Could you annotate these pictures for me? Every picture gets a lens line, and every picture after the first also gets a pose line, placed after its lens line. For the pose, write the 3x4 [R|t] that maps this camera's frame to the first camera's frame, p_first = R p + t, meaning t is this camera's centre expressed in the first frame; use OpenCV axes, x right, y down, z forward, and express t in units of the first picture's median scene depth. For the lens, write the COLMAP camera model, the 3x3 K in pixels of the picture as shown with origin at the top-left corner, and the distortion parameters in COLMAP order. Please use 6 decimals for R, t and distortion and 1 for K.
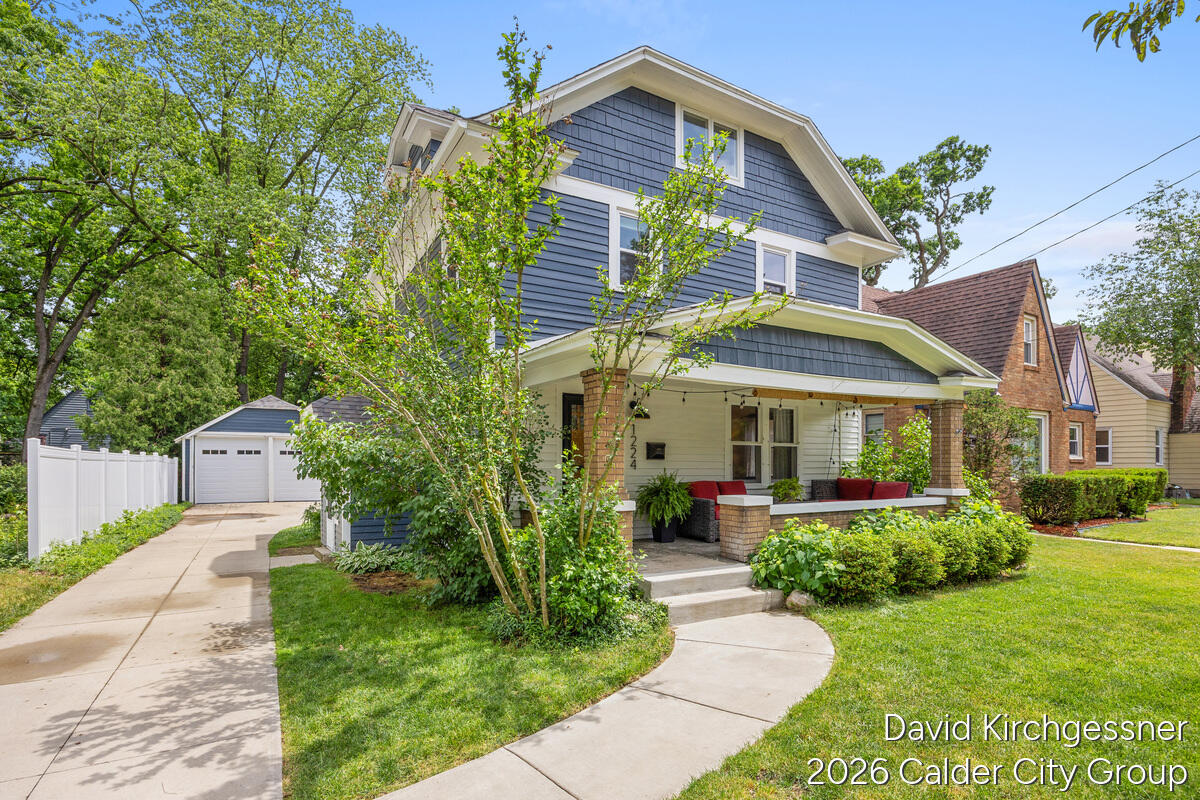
lens RADIAL K [[604.7, 0, 600.0], [0, 604.7, 400.0], [0, 0, 1]] dist [-0.001104, -0.000081]
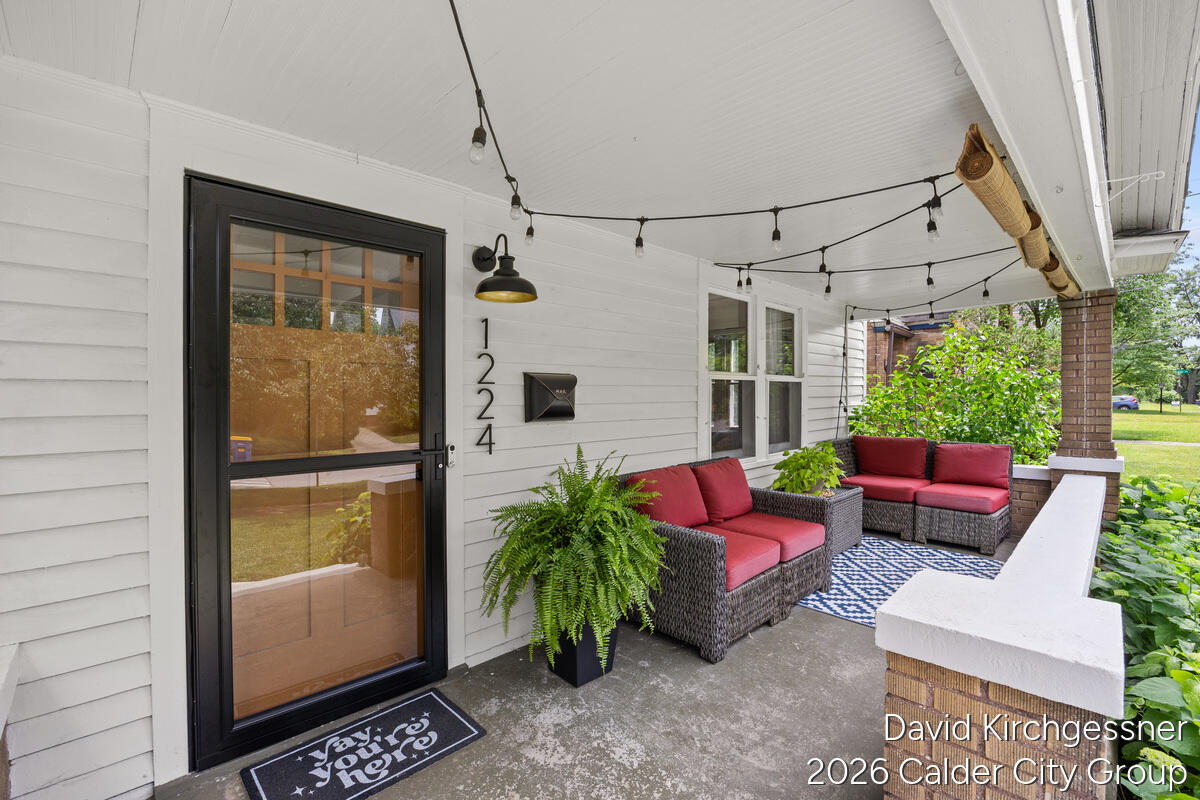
lens RADIAL K [[553.0, 0, 600.0], [0, 553.0, 400.0], [0, 0, 1]] dist [-0.000652, -0.000068]
pose [[0.972898, -0.017656, 0.230560, 0.044711], [-0.006523, 0.994588, 0.103689, 0.050873], [-0.231143, -0.102383, 0.967518, 0.662835]]
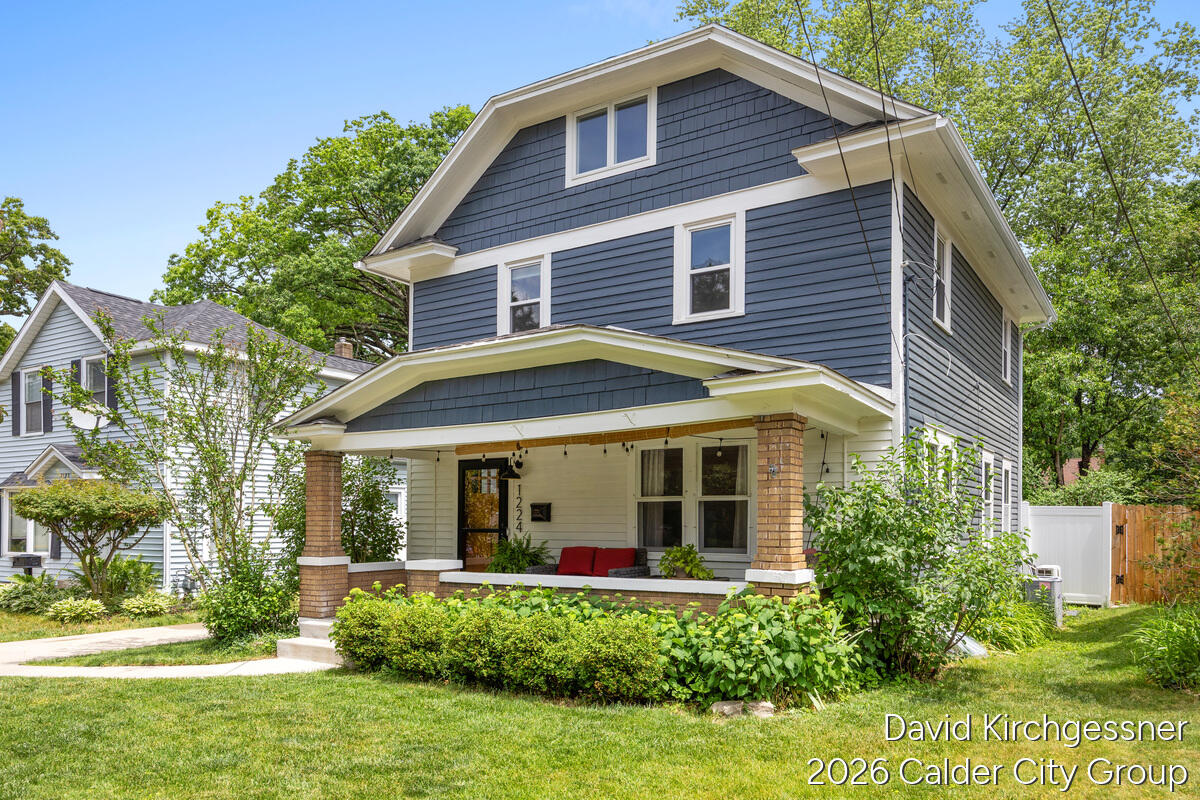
lens RADIAL K [[828.7, 0, 600.0], [0, 828.7, 400.0], [0, 0, 1]] dist [0.049400, 0.000110]
pose [[0.449524, -0.131075, -0.883599, 1.240384], [0.090822, 0.990756, -0.100766, 0.050132], [0.888639, -0.034954, 0.457273, 0.504414]]
